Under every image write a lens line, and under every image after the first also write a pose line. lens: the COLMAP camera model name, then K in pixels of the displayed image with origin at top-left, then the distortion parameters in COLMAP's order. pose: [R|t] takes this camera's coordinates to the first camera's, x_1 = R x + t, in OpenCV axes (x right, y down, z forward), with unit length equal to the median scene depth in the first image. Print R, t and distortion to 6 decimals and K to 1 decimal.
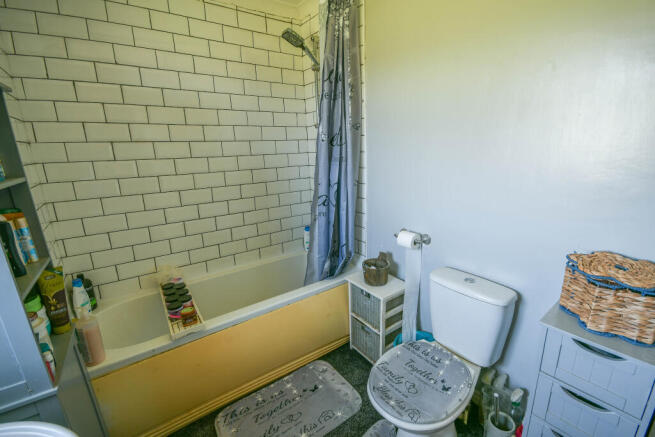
lens RADIAL K [[288.0, 0, 328.1], [0, 288.0, 220.0], [0, 0, 1]] dist [-0.000296, -0.000261]
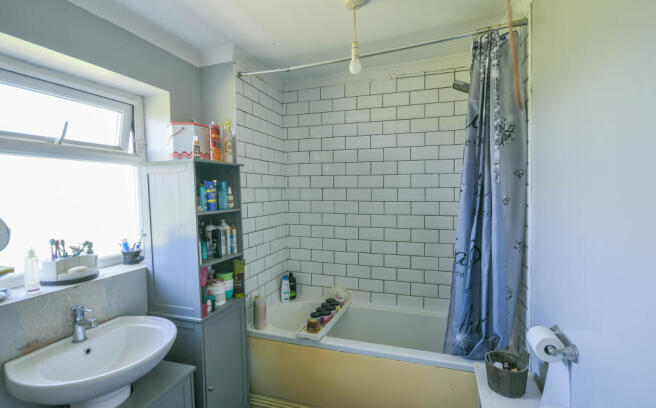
lens RADIAL K [[299.6, 0, 330.3], [0, 299.6, 206.5], [0, 0, 1]] dist [-0.000526, 0.000122]
pose [[0.594734, 0.065875, -0.801219, 0.474177], [-0.210026, 0.974757, -0.075756, -0.071321], [0.776003, 0.213331, 0.593556, 0.144507]]
